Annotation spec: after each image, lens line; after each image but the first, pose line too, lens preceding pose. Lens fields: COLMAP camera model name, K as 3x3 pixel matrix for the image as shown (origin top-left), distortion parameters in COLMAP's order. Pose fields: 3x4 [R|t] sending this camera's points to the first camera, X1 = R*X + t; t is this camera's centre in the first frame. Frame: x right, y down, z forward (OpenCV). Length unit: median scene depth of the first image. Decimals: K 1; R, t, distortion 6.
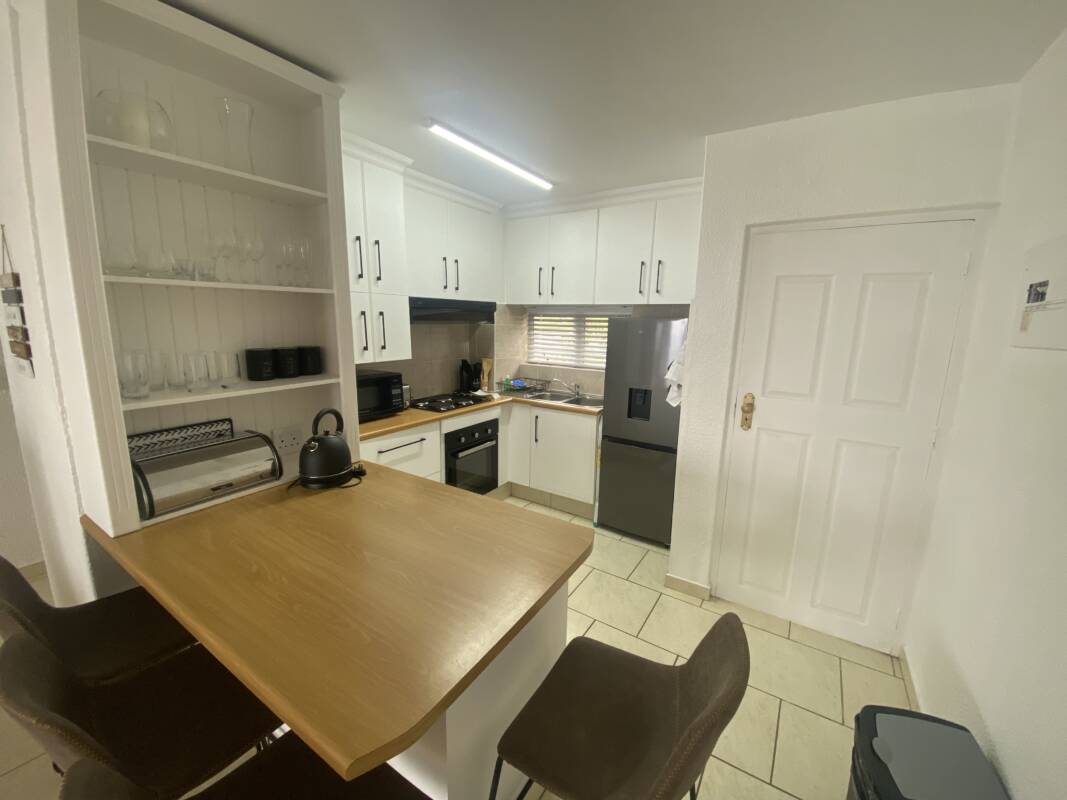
lens RADIAL K [[431.8, 0, 531.6], [0, 431.8, 397.4], [0, 0, 1]] dist [0.025832, -0.022405]
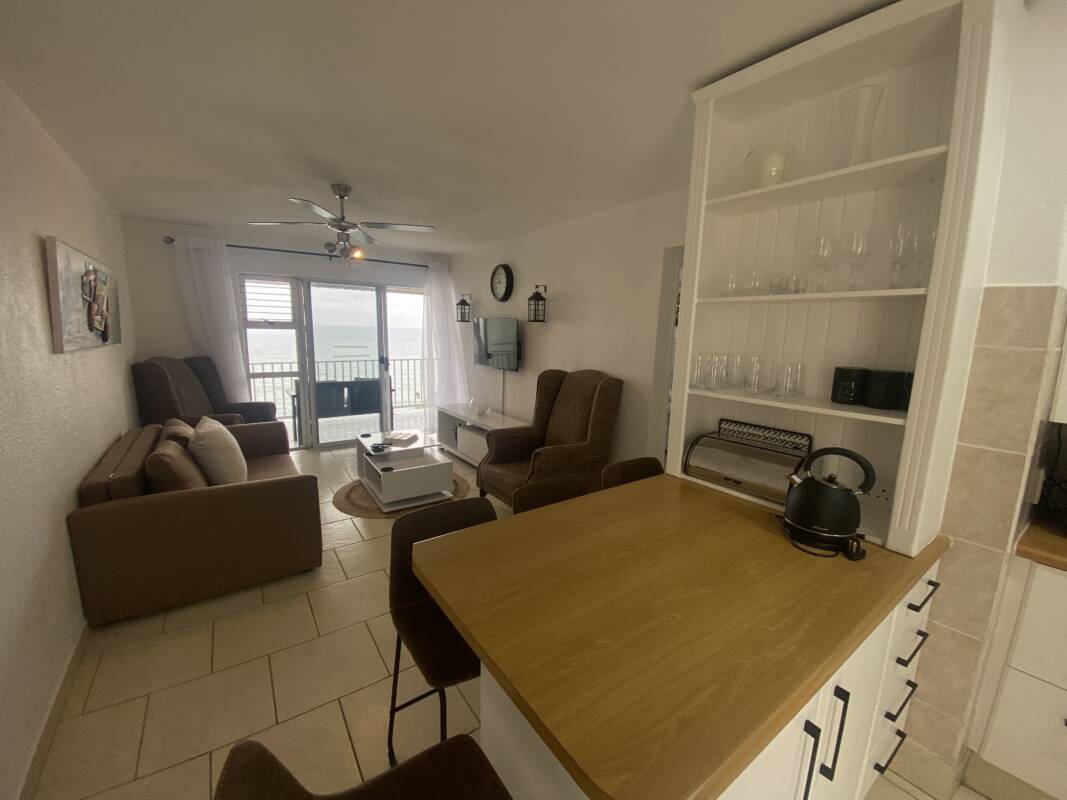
lens RADIAL K [[431.8, 0, 531.6], [0, 431.8, 397.4], [0, 0, 1]] dist [0.025832, -0.022405]
pose [[-0.367759, 0.116434, -0.922603, 0.422841], [-0.198446, 0.959450, 0.200187, -0.105818], [0.908500, 0.256707, -0.329740, 0.772487]]
